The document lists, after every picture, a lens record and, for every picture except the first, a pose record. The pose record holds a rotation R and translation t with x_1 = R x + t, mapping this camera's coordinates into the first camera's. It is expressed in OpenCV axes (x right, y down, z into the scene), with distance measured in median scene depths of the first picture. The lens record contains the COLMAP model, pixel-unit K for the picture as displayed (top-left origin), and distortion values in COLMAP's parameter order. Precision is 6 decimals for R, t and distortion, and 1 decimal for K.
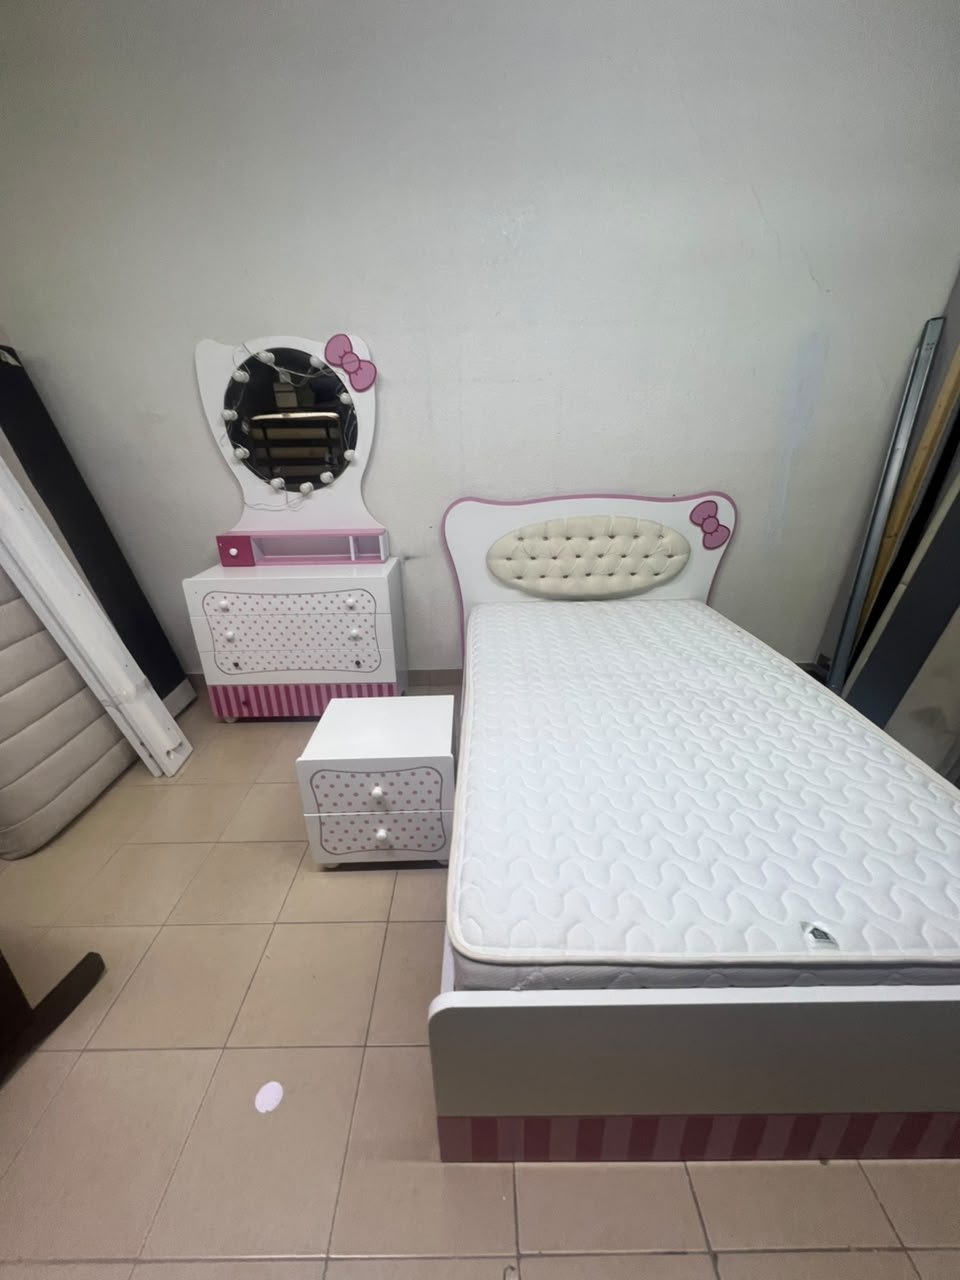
lens RADIAL K [[512.1, 0, 477.1], [0, 512.1, 642.4], [0, 0, 1]] dist [-0.000814, 0.000553]
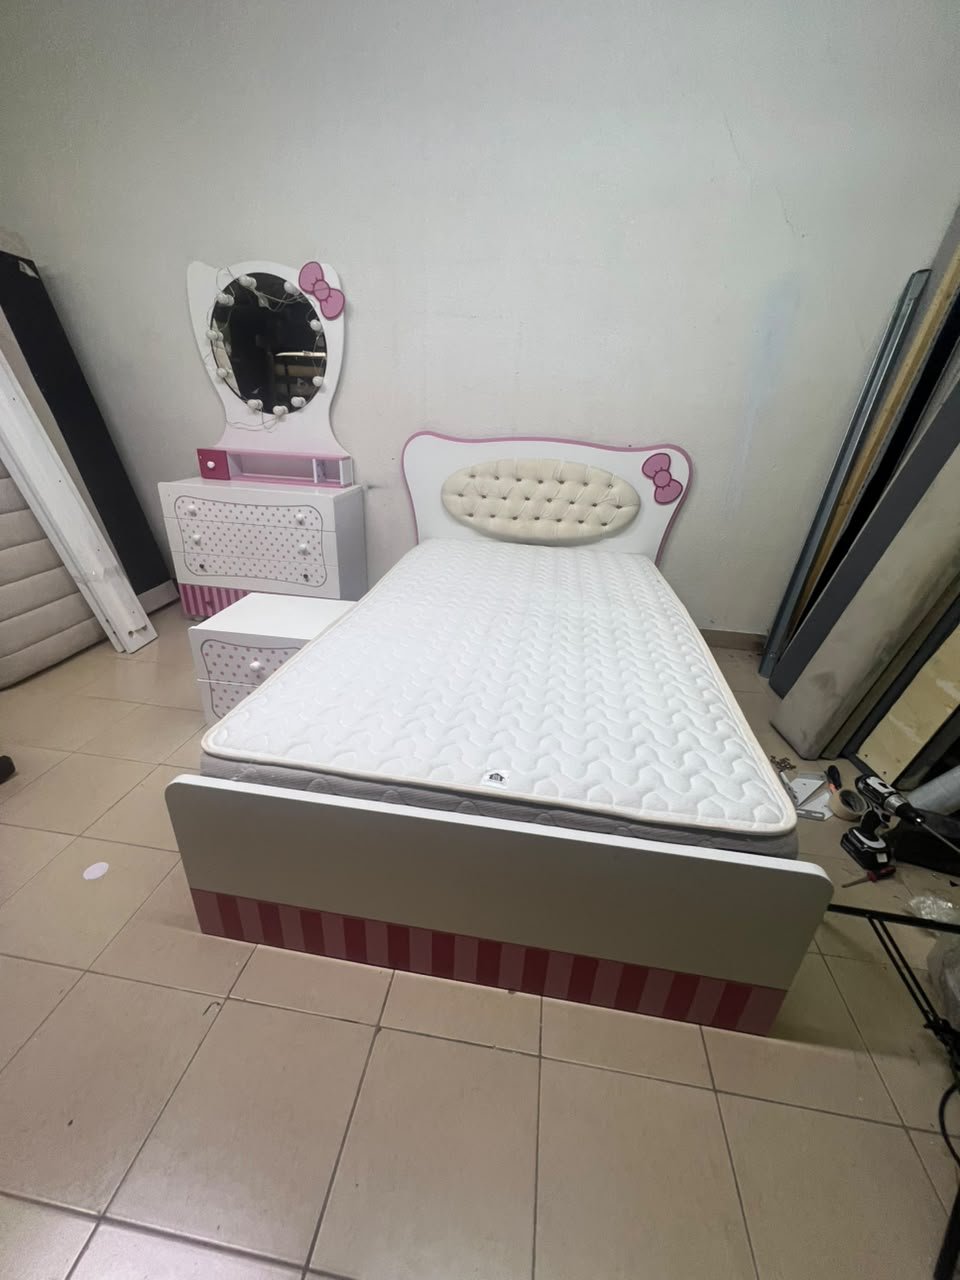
lens RADIAL K [[514.4, 0, 477.2], [0, 514.4, 642.6], [0, 0, 1]] dist [-0.001490, 0.000398]
pose [[0.986771, 0.121413, -0.107429, 0.263967], [-0.116330, 0.991827, 0.052405, 0.081149], [0.112914, -0.039214, 0.992831, -0.046990]]
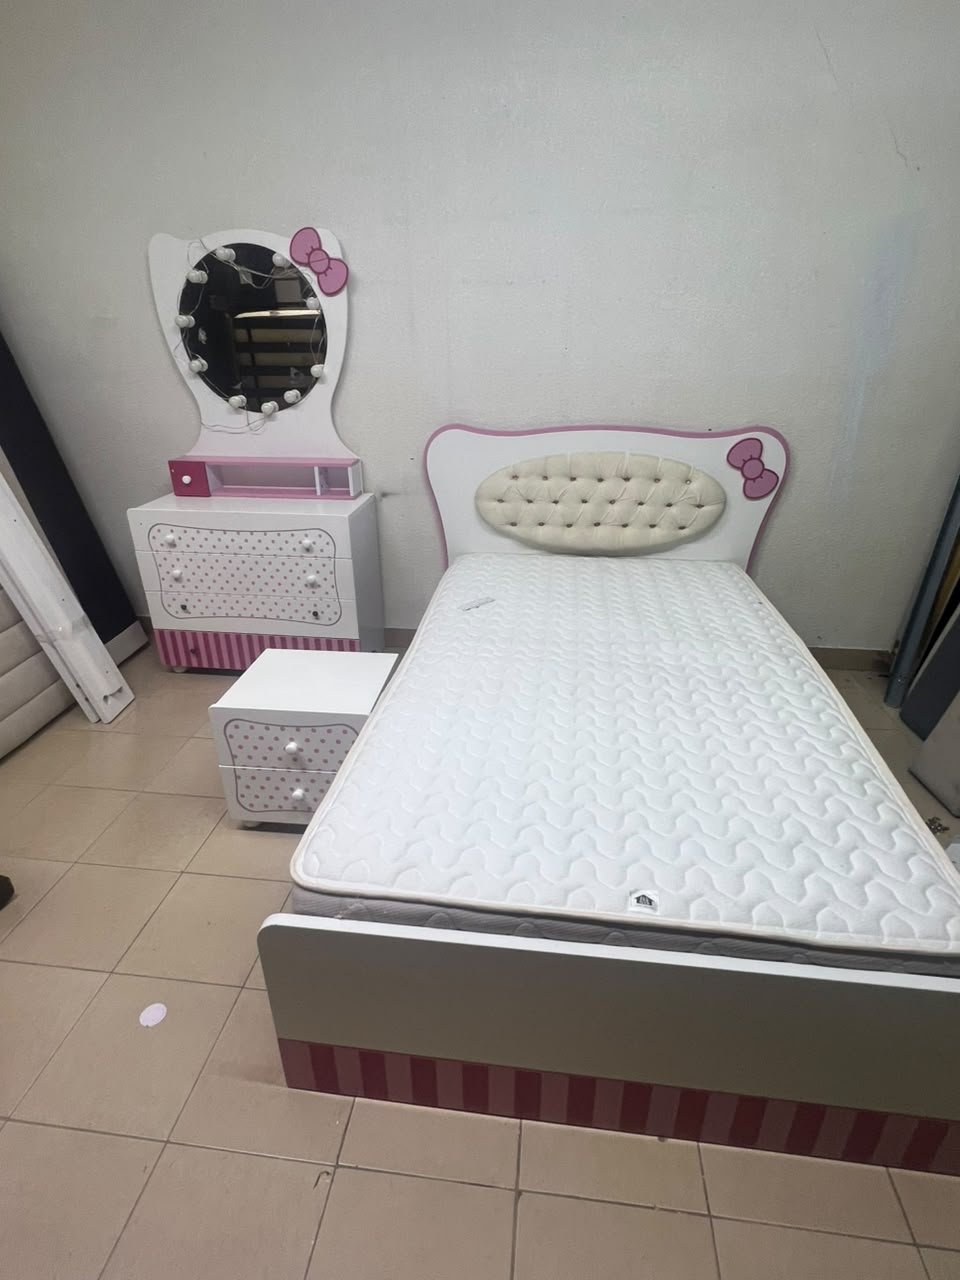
lens RADIAL K [[671.2, 0, 476.5], [0, 671.2, 643.3], [0, 0, 1]] dist [-0.000249, -0.001020]
pose [[0.992141, 0.065245, -0.106768, 0.167859], [-0.059223, 0.996521, 0.058633, 0.007053], [0.110222, -0.051849, 0.992554, -0.110082]]
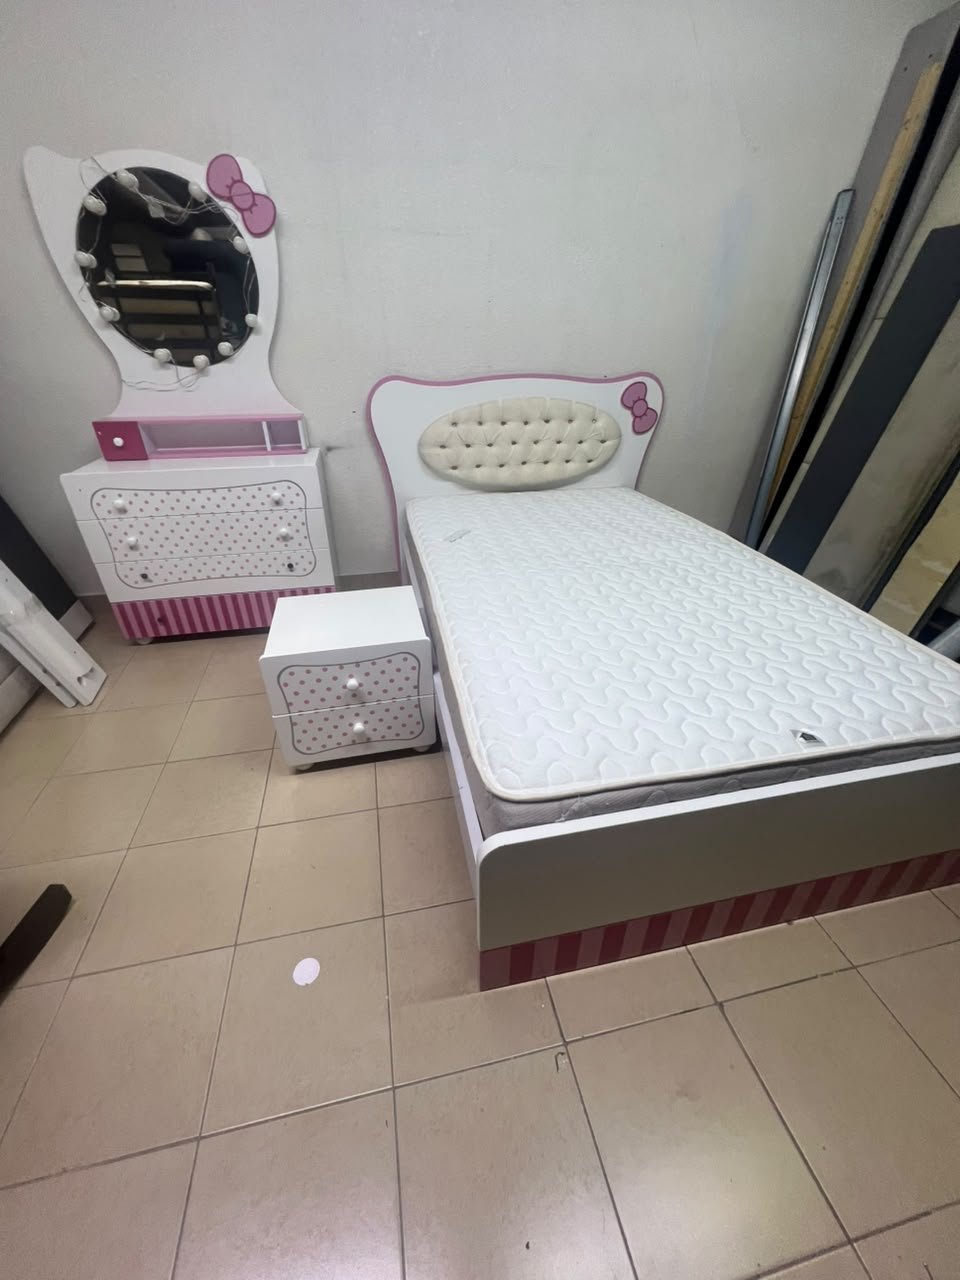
lens RADIAL K [[512.1, 0, 477.1], [0, 512.1, 642.4], [0, 0, 1]] dist [-0.000814, 0.000553]
pose [[0.978433, -0.087046, 0.187328, -0.091049], [0.058059, 0.986205, 0.155013, 0.053300], [-0.198237, -0.140794, 0.969989, 0.026345]]
